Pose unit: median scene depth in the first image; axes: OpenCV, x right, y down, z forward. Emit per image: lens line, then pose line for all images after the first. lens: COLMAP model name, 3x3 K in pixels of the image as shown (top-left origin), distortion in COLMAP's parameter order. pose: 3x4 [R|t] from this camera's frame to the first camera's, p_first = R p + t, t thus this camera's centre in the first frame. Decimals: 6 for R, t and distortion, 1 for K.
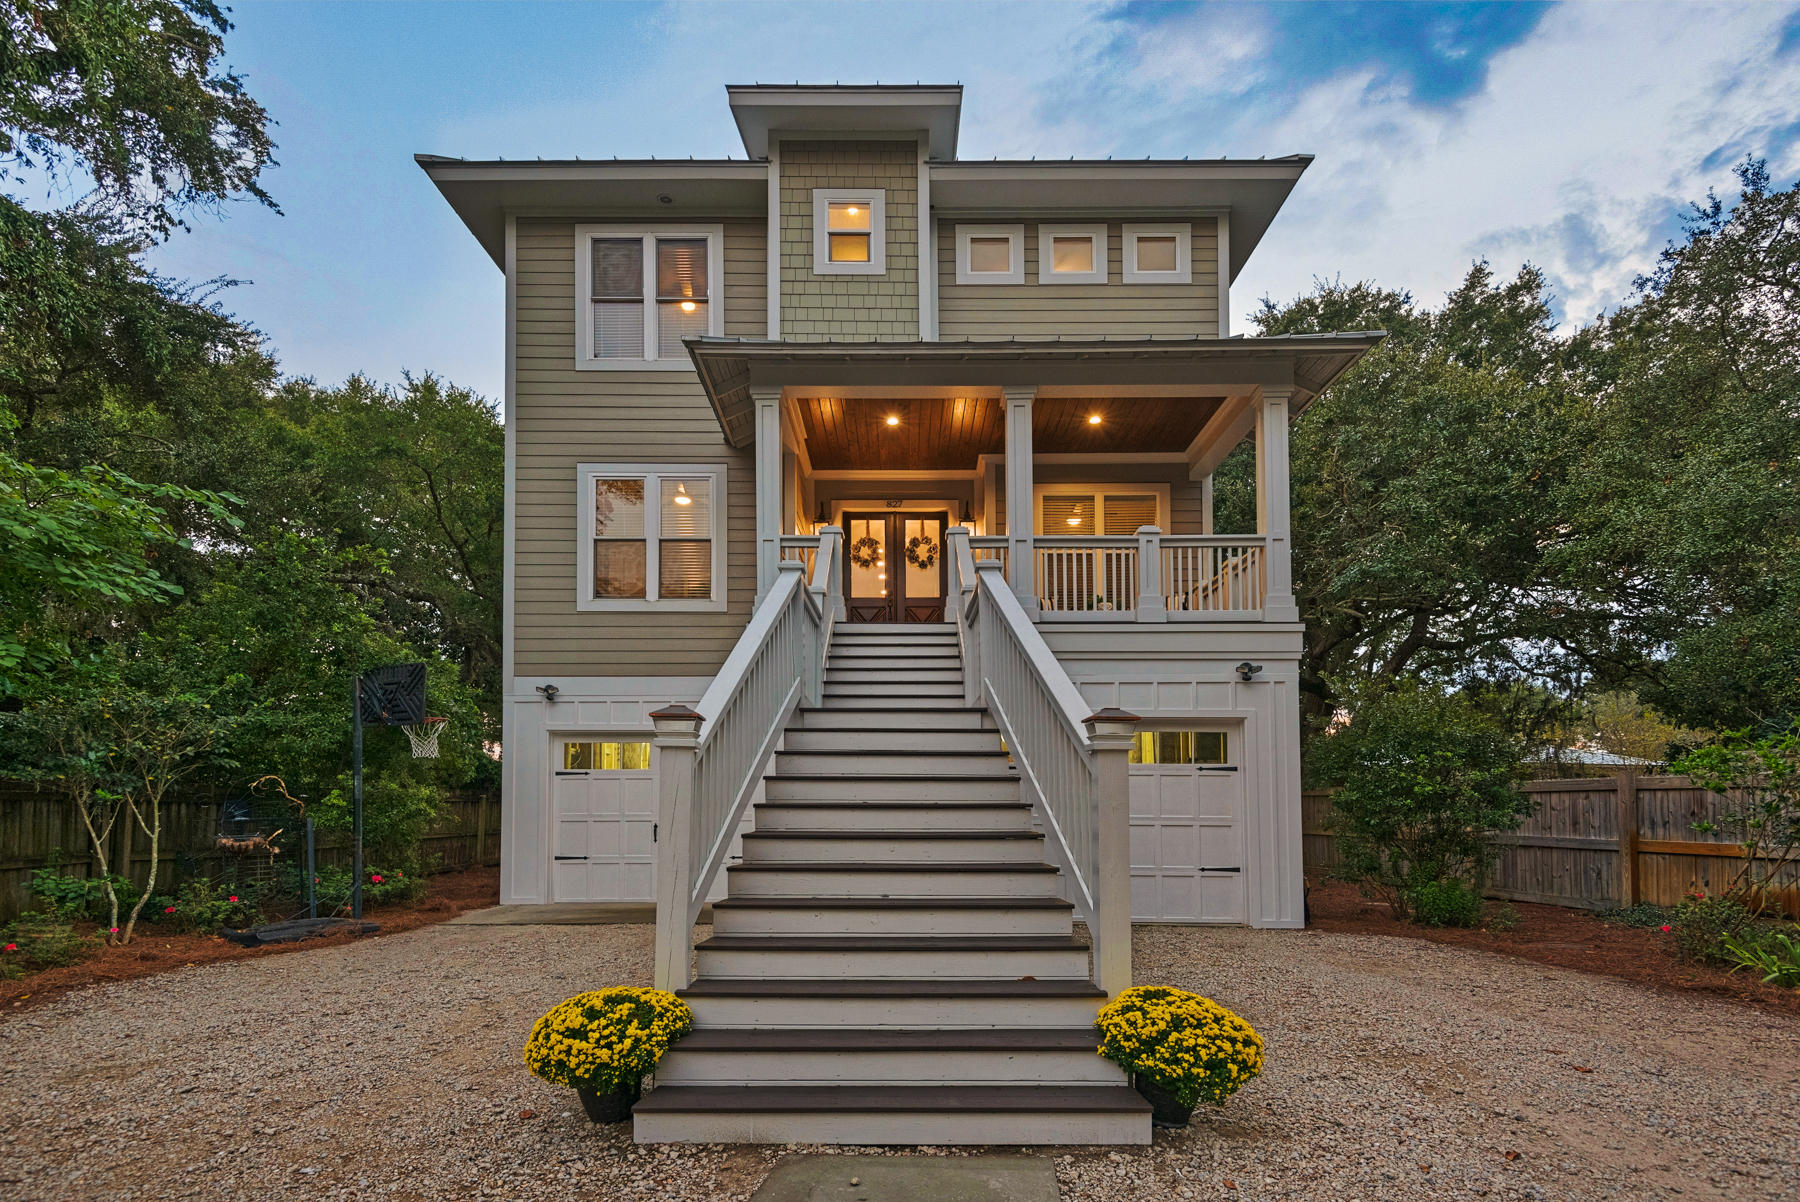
lens RADIAL K [[902.9, 0, 896.7], [0, 902.9, 683.7], [0, 0, 1]] dist [0.018542, -0.013383]
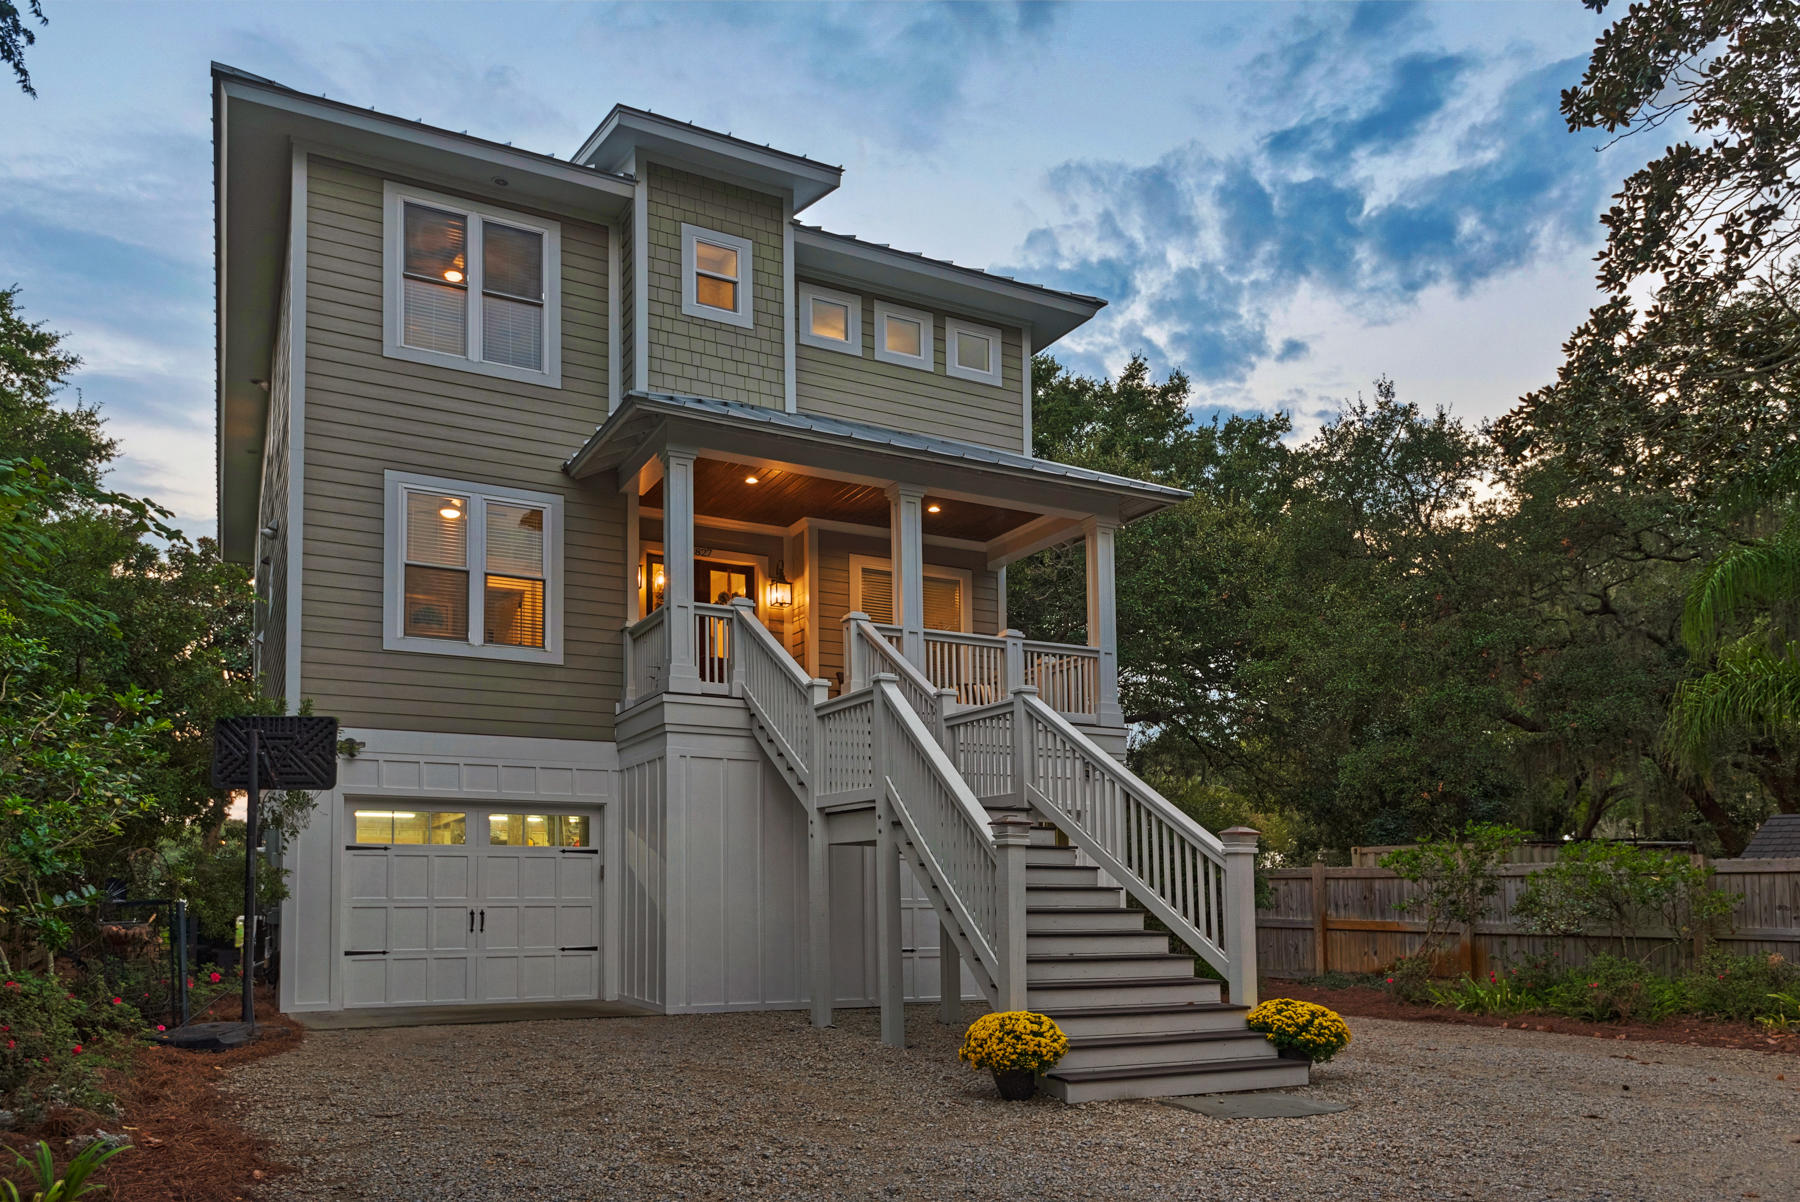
lens RADIAL K [[1252.4, 0, 900.0], [0, 1252.4, 601.0], [0, 0, 1]] dist [0.022278, 0.000258]
pose [[0.882499, 0.109190, 0.457464, -0.454951], [-0.065443, 0.991723, -0.110462, -0.027004], [-0.465739, 0.067544, 0.882340, -0.234050]]
